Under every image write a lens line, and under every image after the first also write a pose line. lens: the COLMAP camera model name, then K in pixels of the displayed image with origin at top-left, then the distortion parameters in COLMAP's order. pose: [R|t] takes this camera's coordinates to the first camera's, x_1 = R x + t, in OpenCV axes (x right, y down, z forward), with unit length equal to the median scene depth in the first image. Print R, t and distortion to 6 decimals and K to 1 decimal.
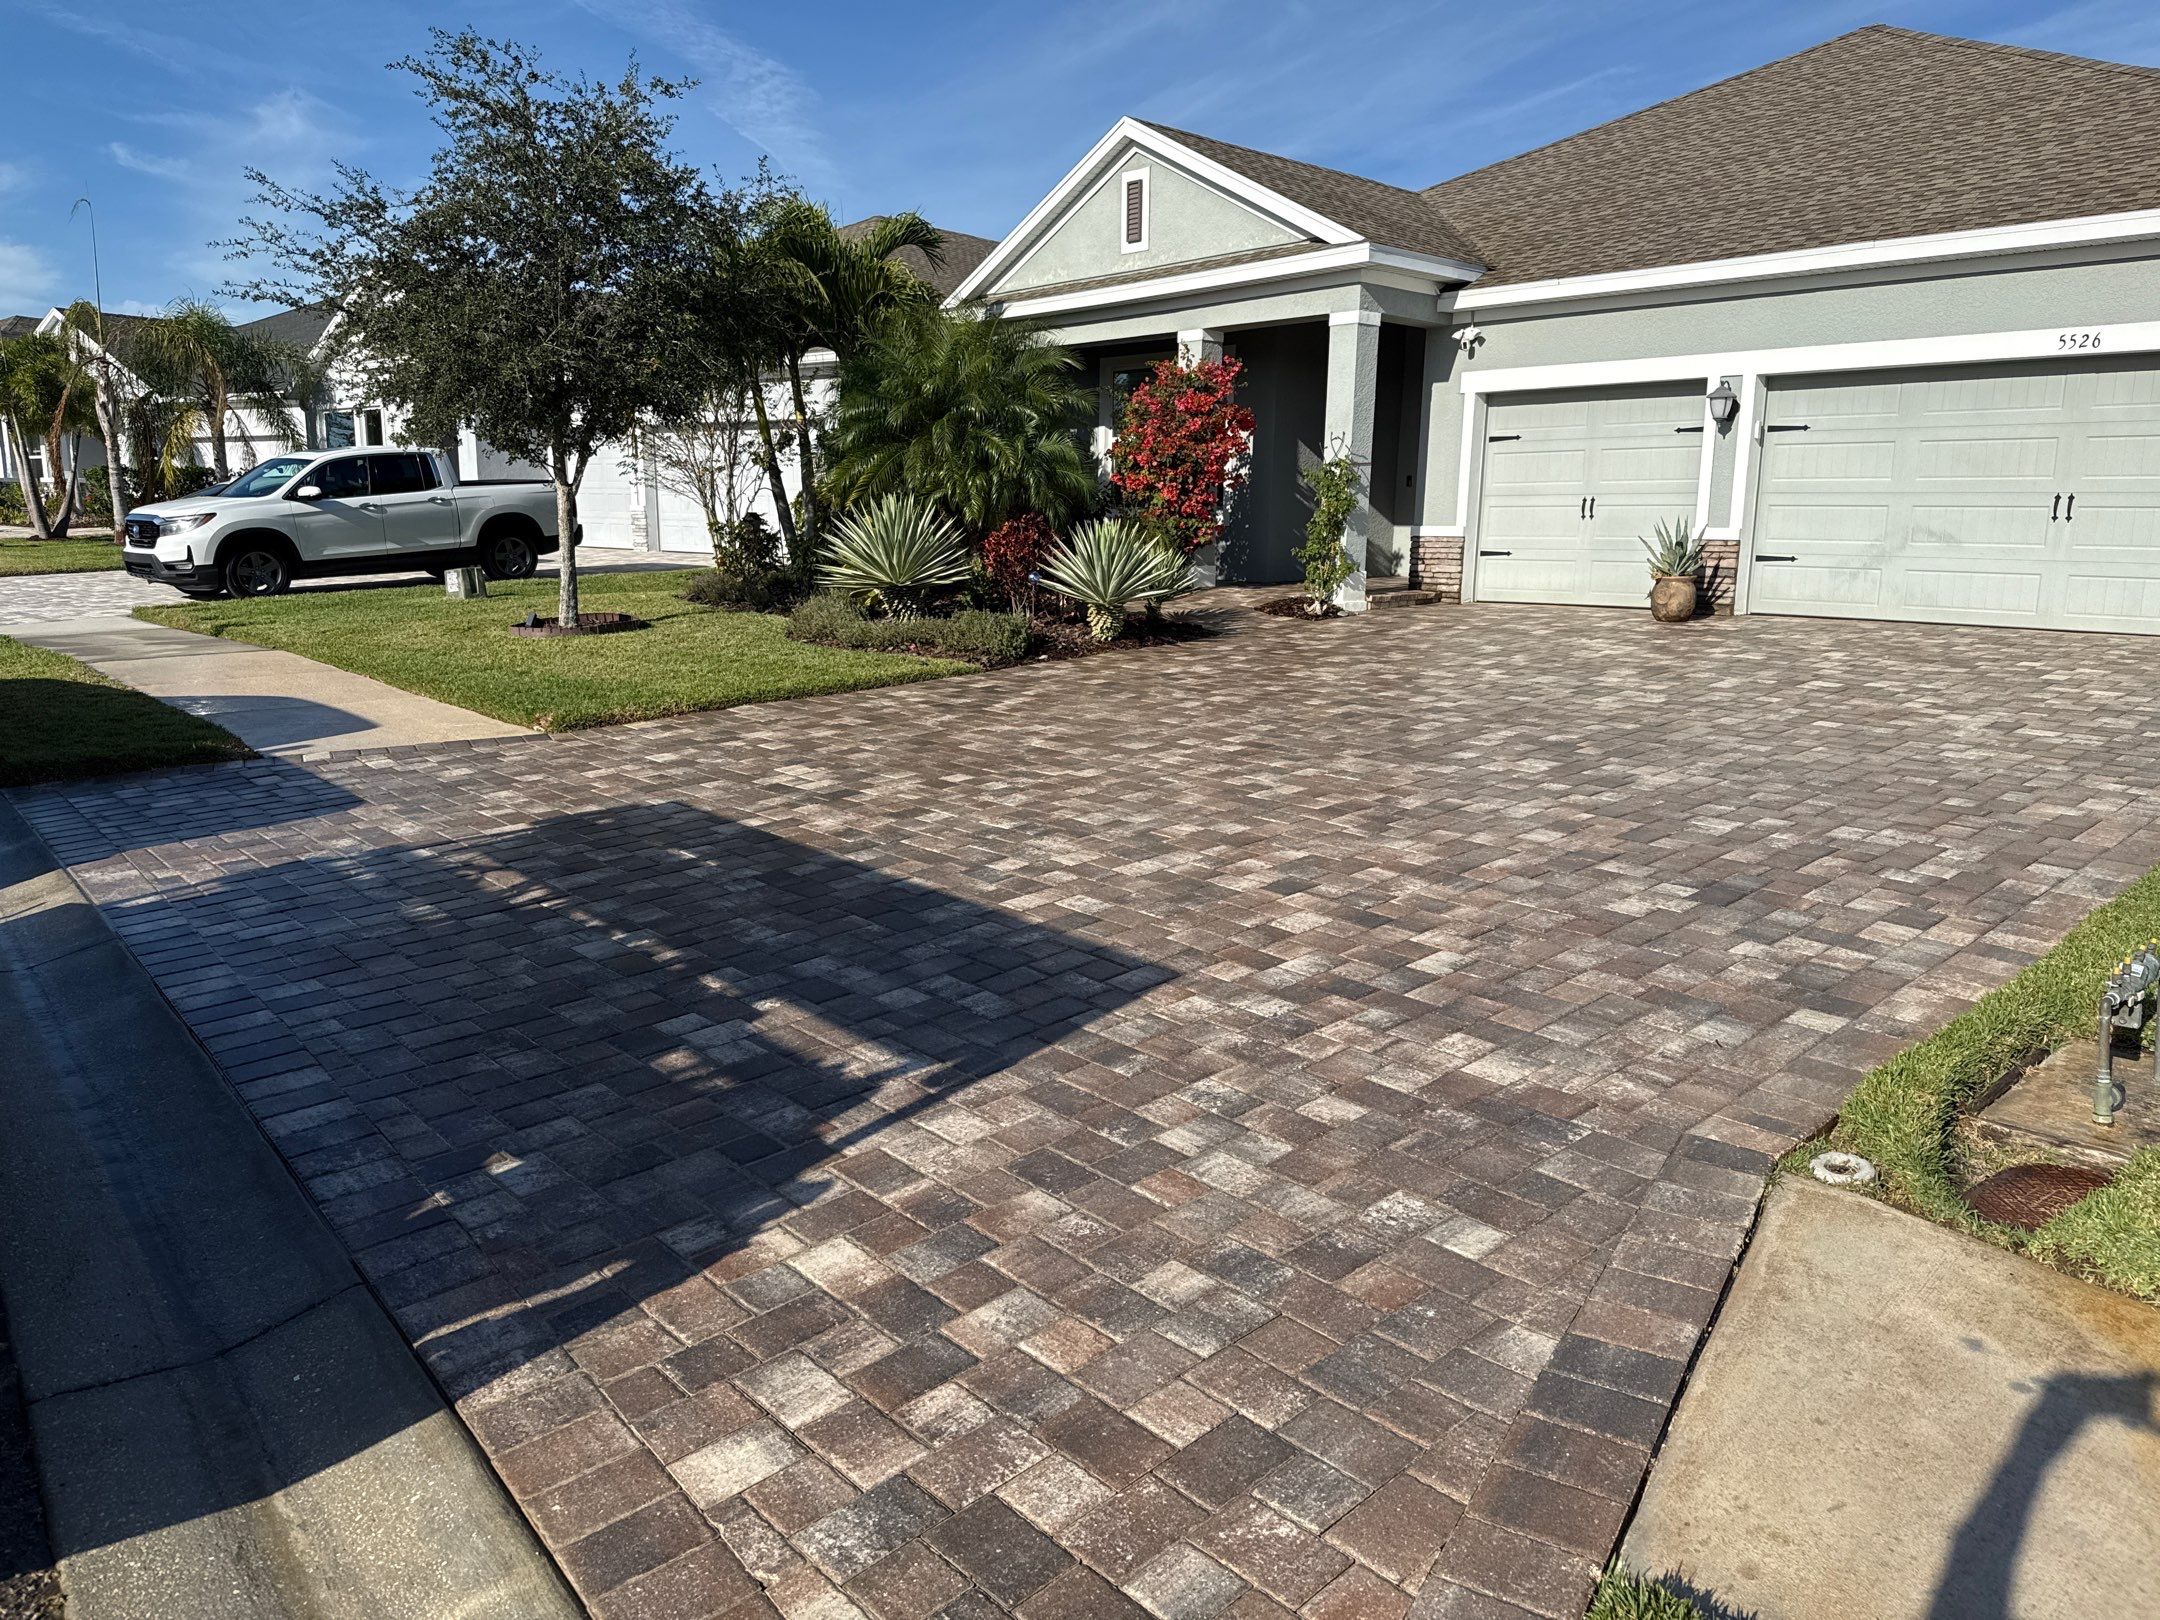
lens RADIAL K [[1597.0, 0, 1072.8], [0, 1597.0, 814.0], [0, 0, 1]] dist [0.003952, -0.024992]
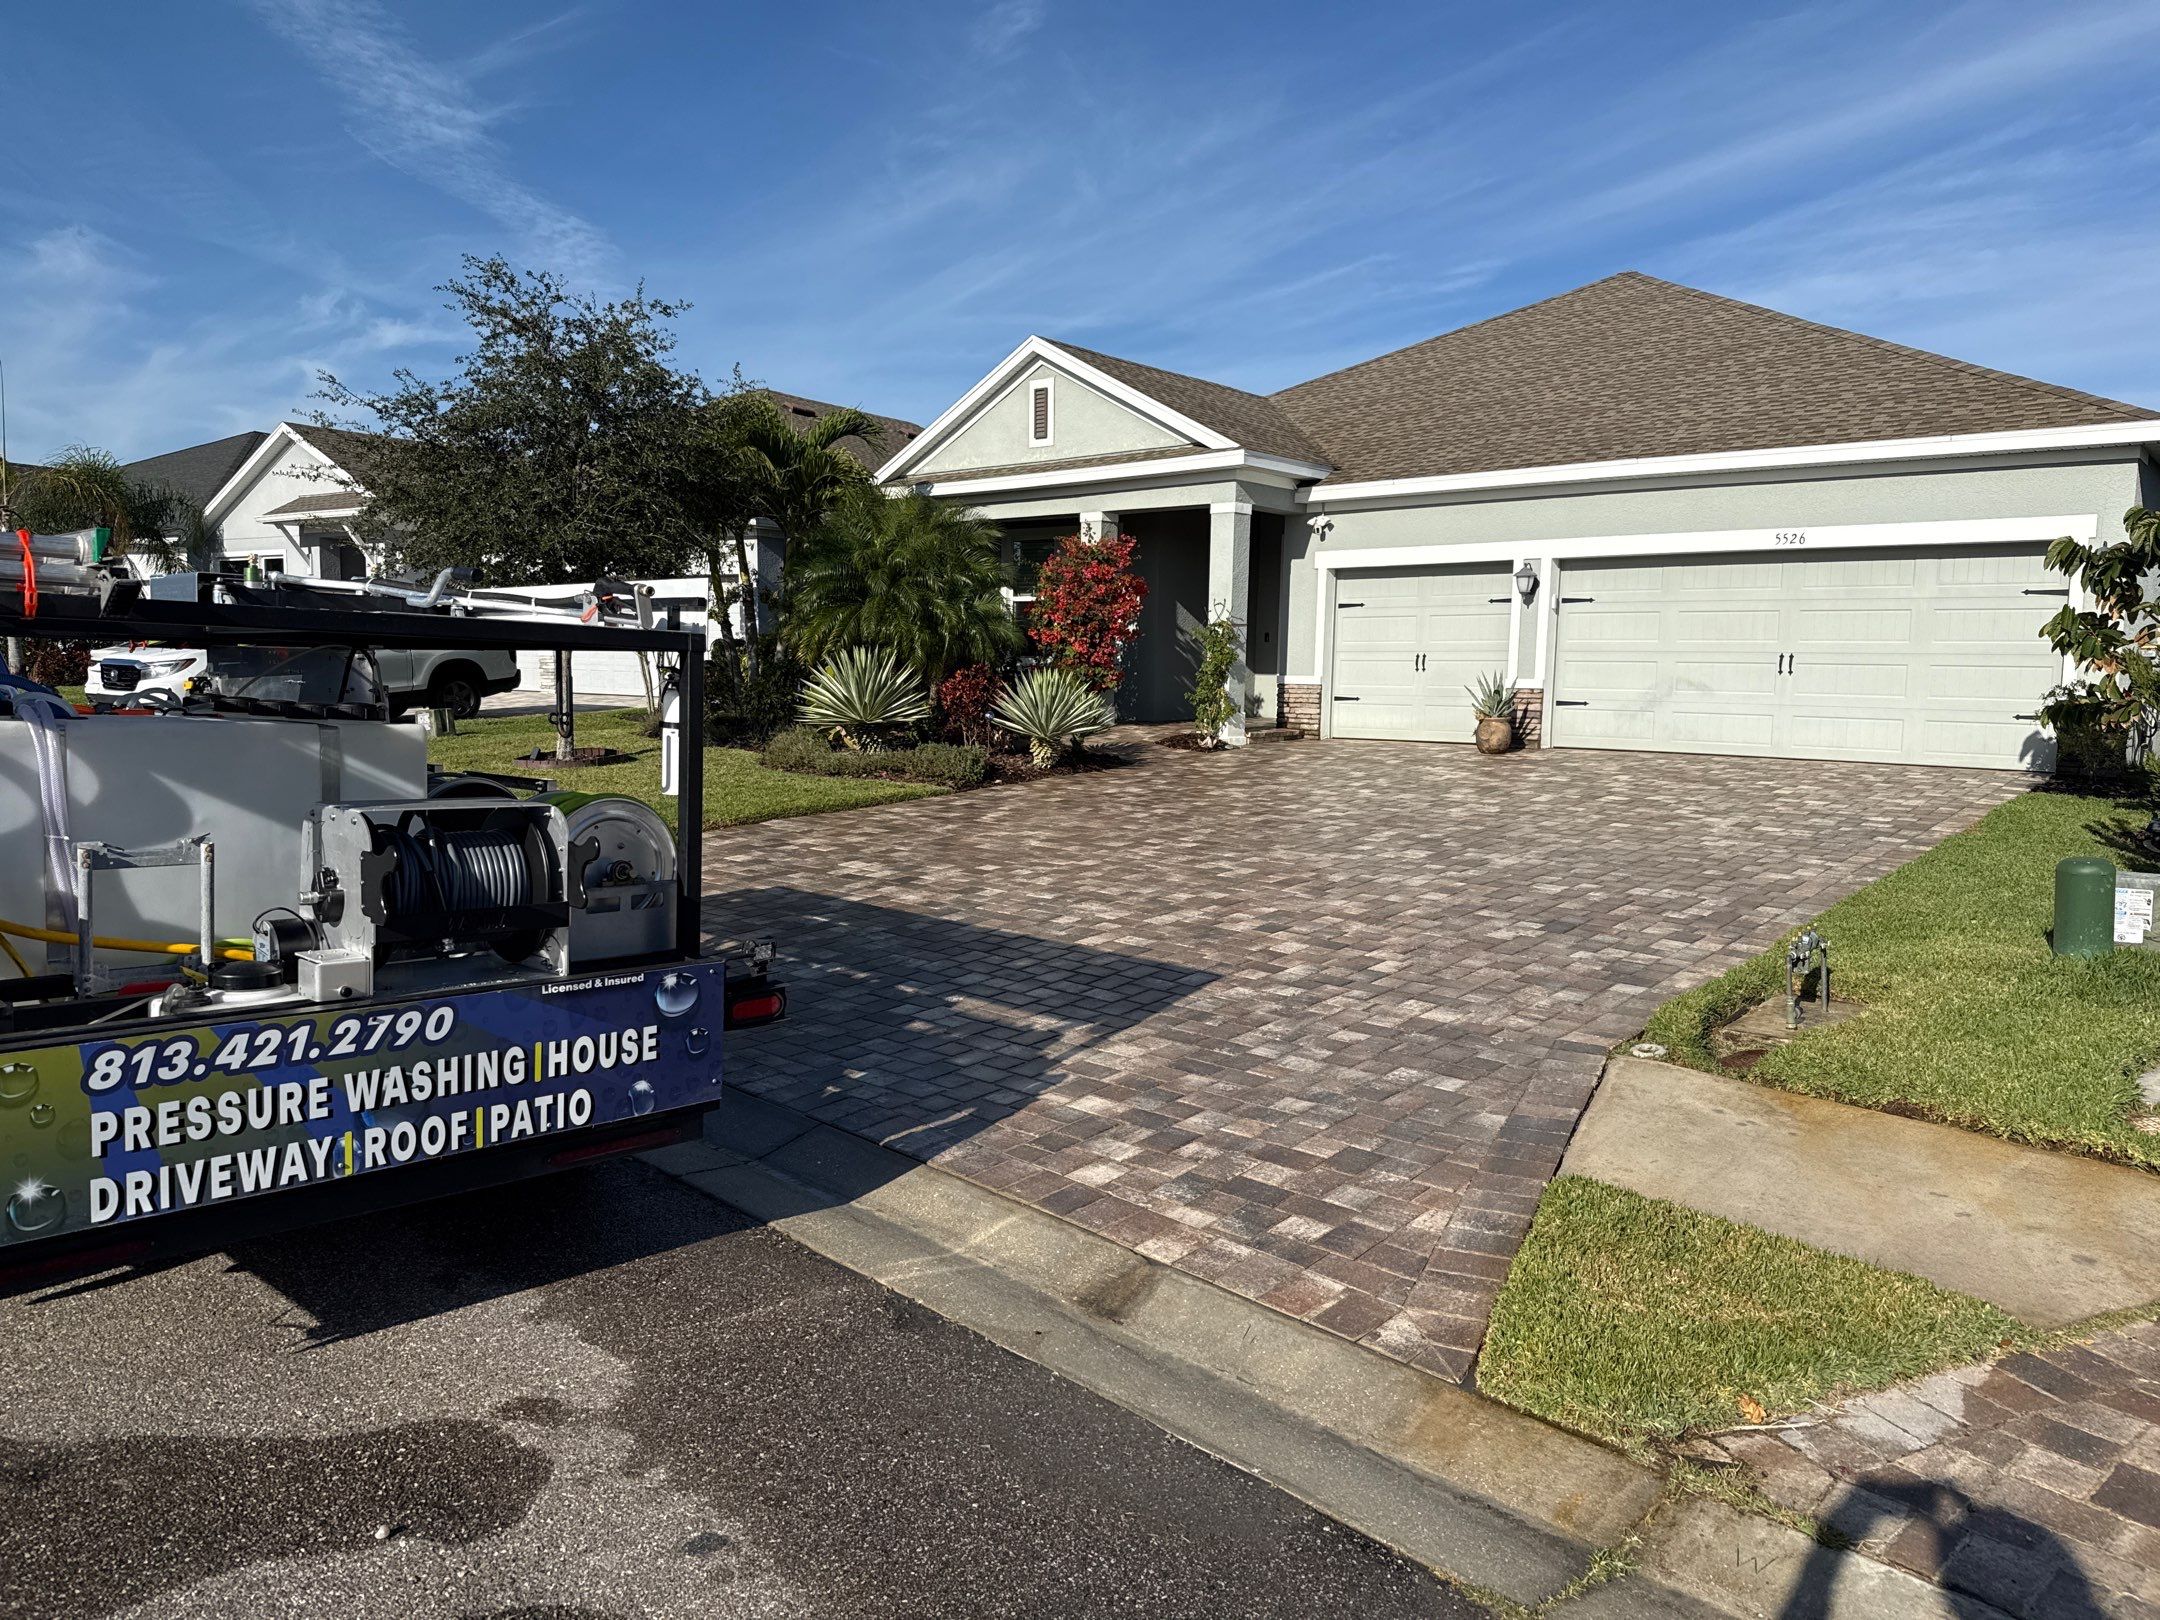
lens RADIAL K [[1597.0, 0, 1085.2], [0, 1597.0, 809.2], [0, 0, 1]] dist [0.003952, -0.024992]
pose [[0.992551, -0.005566, 0.121705, -0.099228], [0.016682, 0.995755, -0.090514, 0.032108], [-0.120685, 0.091870, 0.988431, -0.197811]]
